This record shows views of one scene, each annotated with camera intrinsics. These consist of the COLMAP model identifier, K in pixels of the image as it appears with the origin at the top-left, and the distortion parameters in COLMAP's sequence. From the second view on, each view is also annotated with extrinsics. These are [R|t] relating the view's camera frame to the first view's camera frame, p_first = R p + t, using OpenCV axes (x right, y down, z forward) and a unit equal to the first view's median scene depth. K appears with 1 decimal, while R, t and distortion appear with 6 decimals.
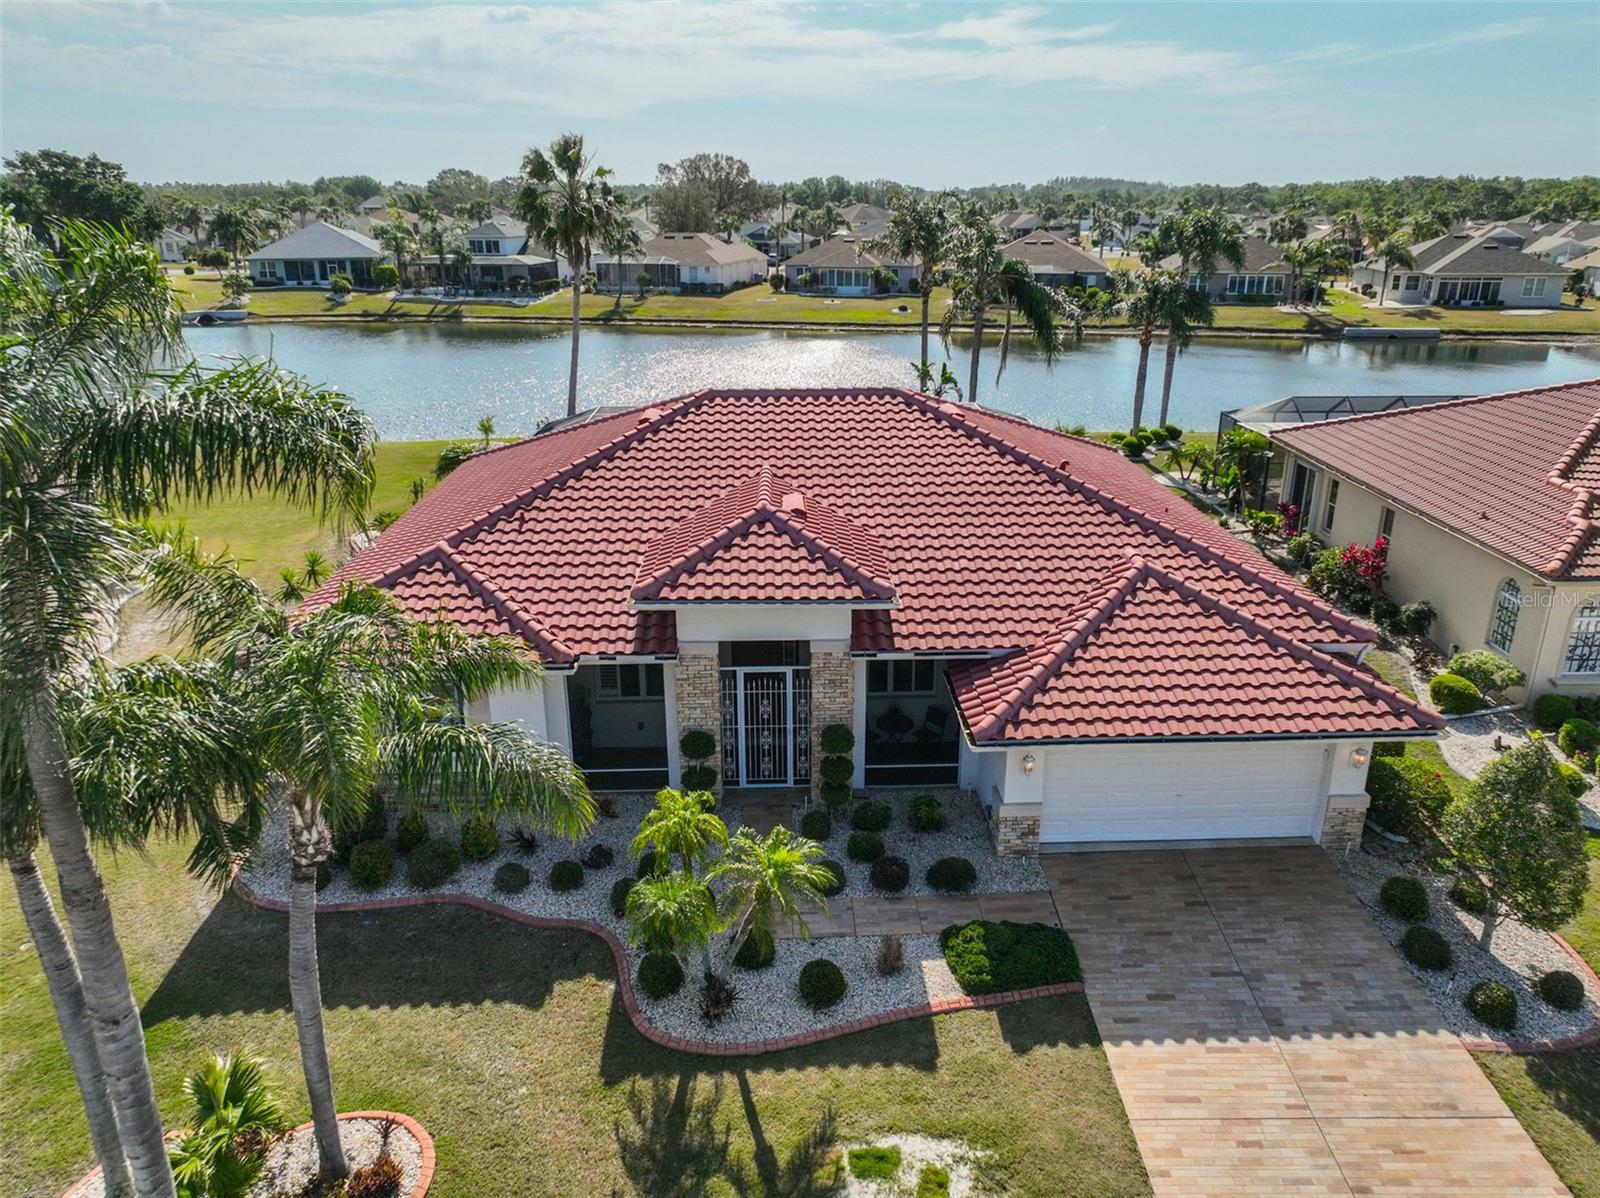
lens RADIAL K [[1112.2, 0, 808.8], [0, 1112.2, 598.3], [0, 0, 1]] dist [0.004970, 0.000485]
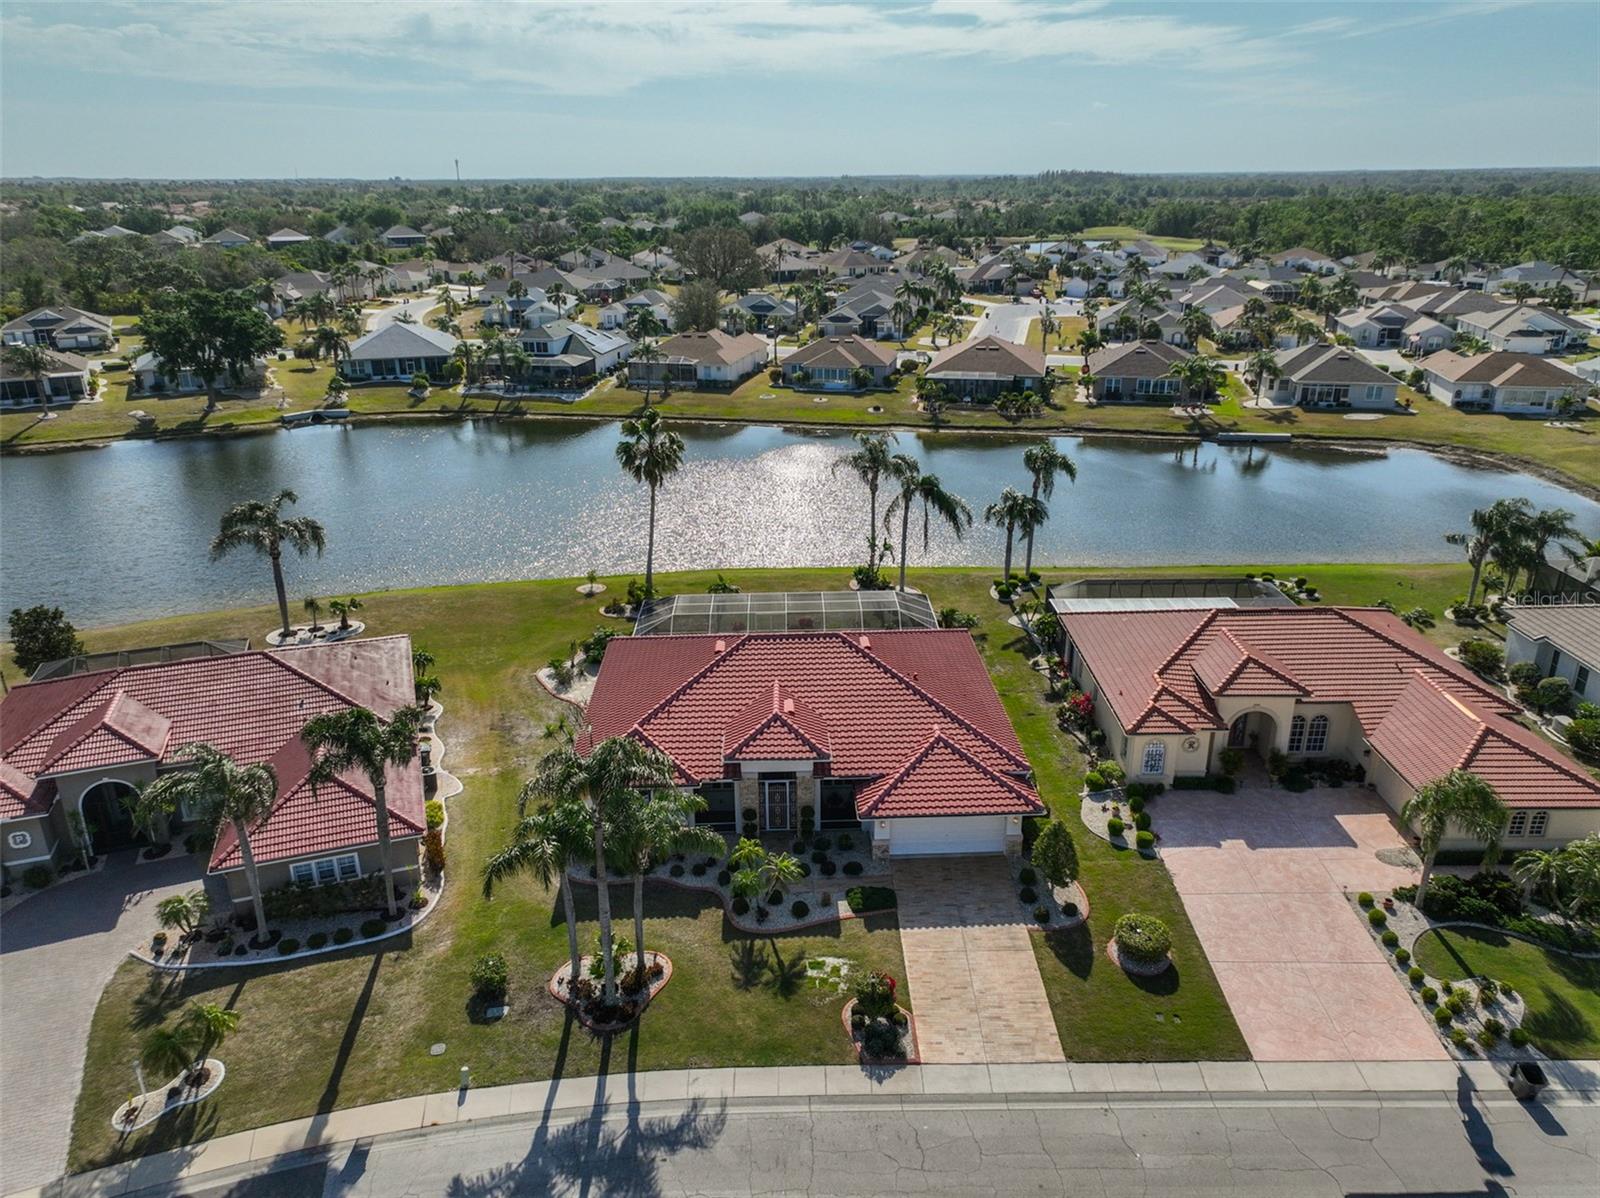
lens RADIAL K [[1112.2, 0, 808.8], [0, 1112.2, 598.3], [0, 0, 1]] dist [0.004970, 0.000485]
pose [[0.999978, -0.006418, 0.001719, 0.026838], [0.006386, 0.999826, 0.017537, -0.378843], [-0.001831, -0.017525, 0.999845, -1.399455]]
